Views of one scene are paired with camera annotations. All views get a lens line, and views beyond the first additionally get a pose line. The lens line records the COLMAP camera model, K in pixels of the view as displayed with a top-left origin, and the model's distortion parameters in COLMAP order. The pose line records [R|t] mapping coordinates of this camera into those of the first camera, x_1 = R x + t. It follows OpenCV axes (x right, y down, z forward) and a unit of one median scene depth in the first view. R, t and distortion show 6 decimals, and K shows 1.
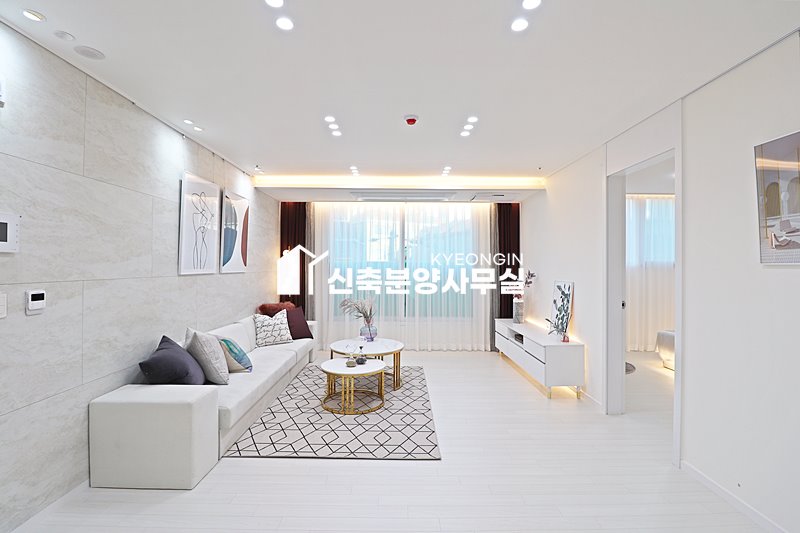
lens RADIAL K [[373.6, 0, 397.4], [0, 373.6, 264.0], [0, 0, 1]] dist [-0.016752, -0.004232]
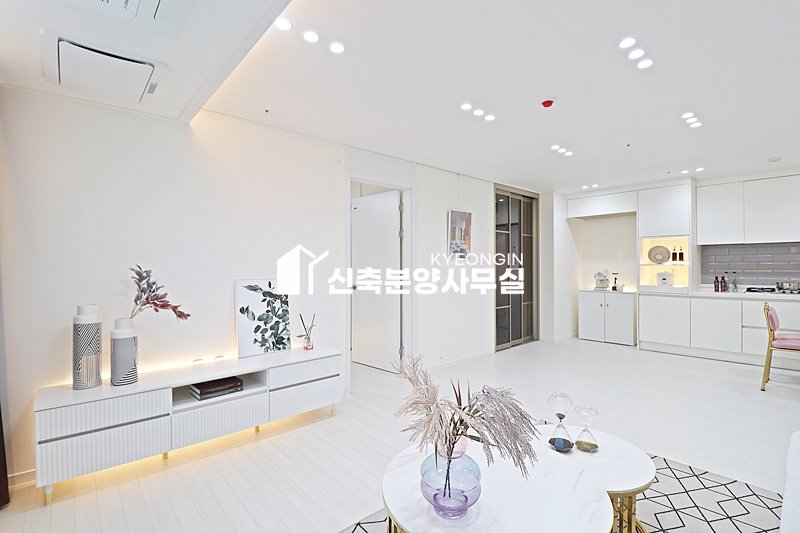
lens RADIAL K [[373.6, 0, 402.0], [0, 373.6, 265.4], [0, 0, 1]] dist [-0.016752, -0.004232]
pose [[-0.673834, -0.007442, 0.738845, -0.110944], [-0.000154, 0.999951, 0.009932, 0.019391], [-0.738882, 0.006578, -0.673802, 1.749688]]
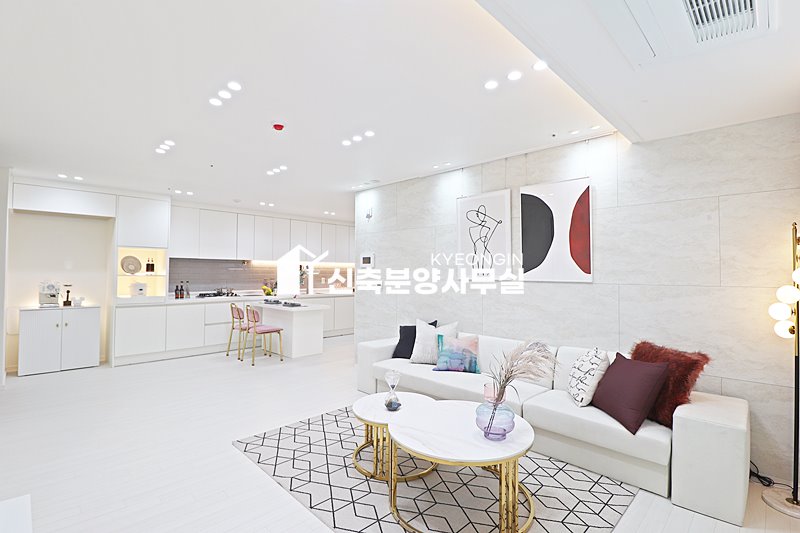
lens RADIAL K [[373.6, 0, 400.3], [0, 373.6, 264.7], [0, 0, 1]] dist [-0.016752, -0.004232]
pose [[-0.701944, -0.033086, -0.711463, 0.467605], [-0.013341, 0.999356, -0.033311, 0.023437], [0.712107, -0.013891, -0.701933, 1.762534]]
